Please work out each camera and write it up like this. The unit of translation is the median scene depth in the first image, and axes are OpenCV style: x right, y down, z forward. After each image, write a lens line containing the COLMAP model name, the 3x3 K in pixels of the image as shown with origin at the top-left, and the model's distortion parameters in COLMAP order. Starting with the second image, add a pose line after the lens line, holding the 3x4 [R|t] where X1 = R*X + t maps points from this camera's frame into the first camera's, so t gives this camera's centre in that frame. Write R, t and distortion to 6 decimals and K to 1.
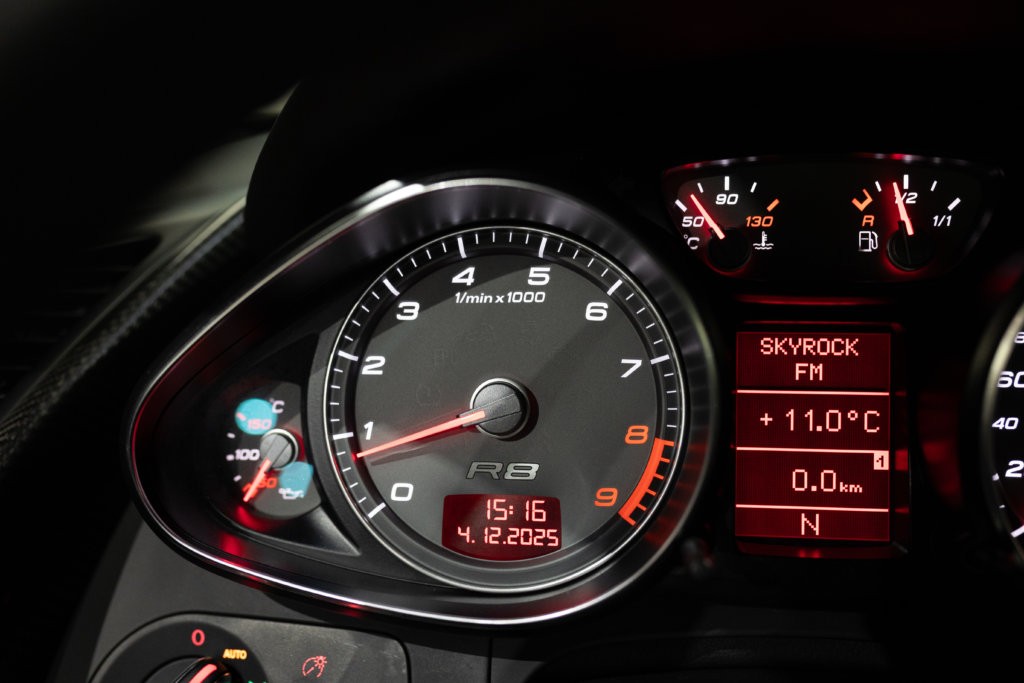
lens RADIAL K [[1010.4, 0, 512.0], [0, 1010.4, 341.5], [0, 0, 1]] dist [0.003303, -0.005233]
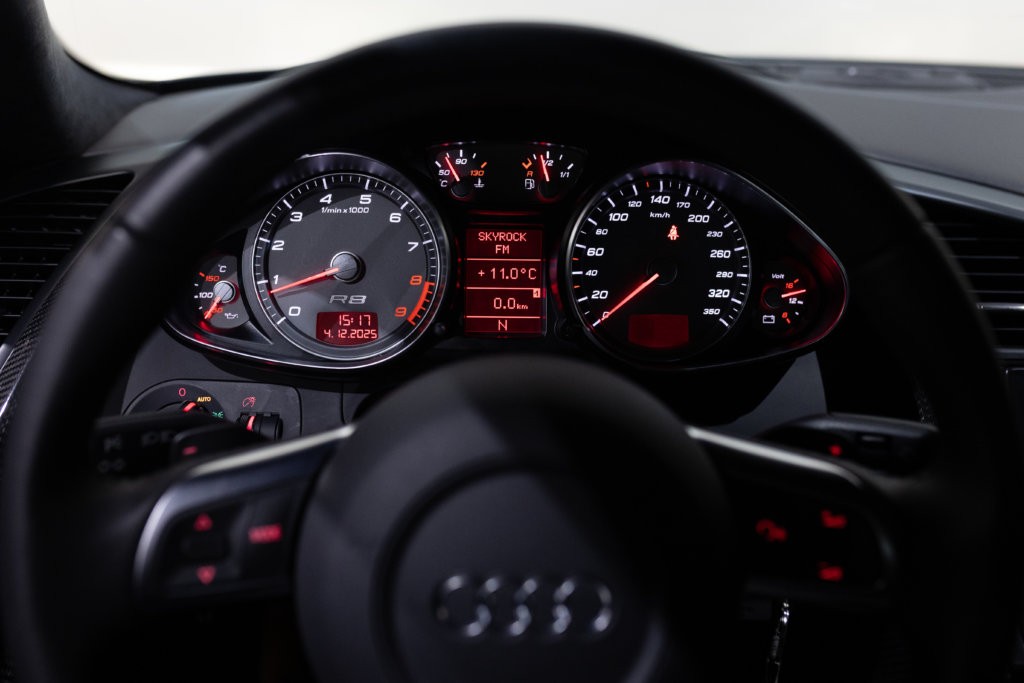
lens RADIAL K [[1010.4, 0, 512.0], [0, 1010.4, 341.5], [0, 0, 1]] dist [0.003303, -0.005233]
pose [[0.985260, -0.010002, 0.170769, -0.030731], [-0.001227, 0.997850, 0.065523, 0.081346], [-0.171058, -0.064767, 0.983130, -0.984923]]
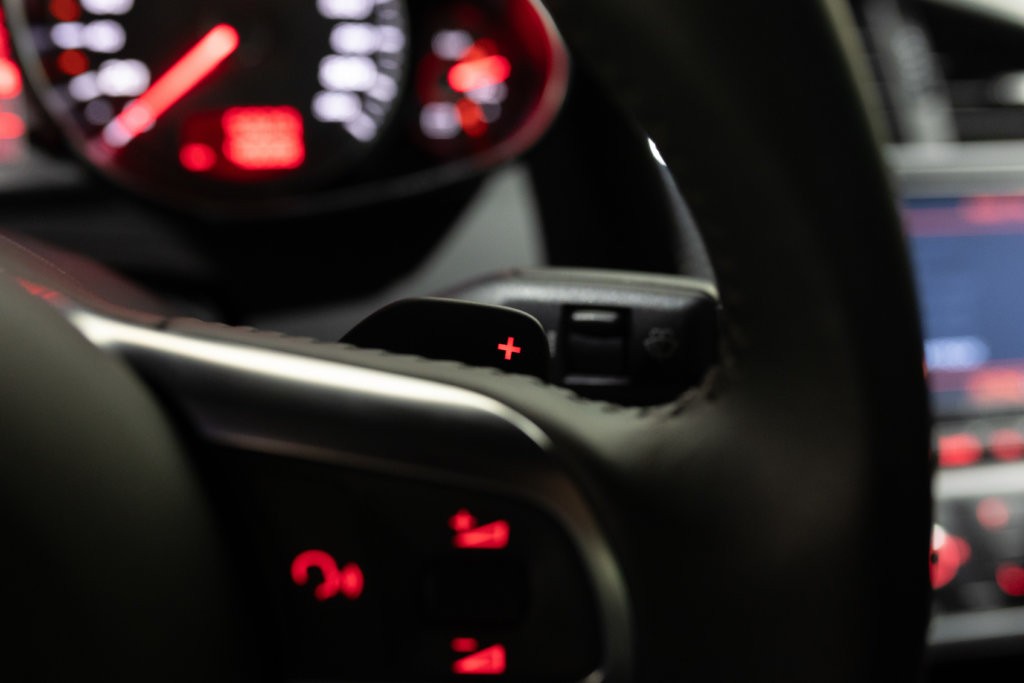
lens RADIAL K [[1030.6, 0, 508.6], [0, 1030.6, 356.4], [0, 0, 1]] dist [0.005633, -0.000816]
pose [[0.925751, -0.099244, 0.364877, 0.428873], [0.027655, 0.980129, 0.196425, 0.205404], [-0.377120, -0.171750, 0.910100, -0.257174]]
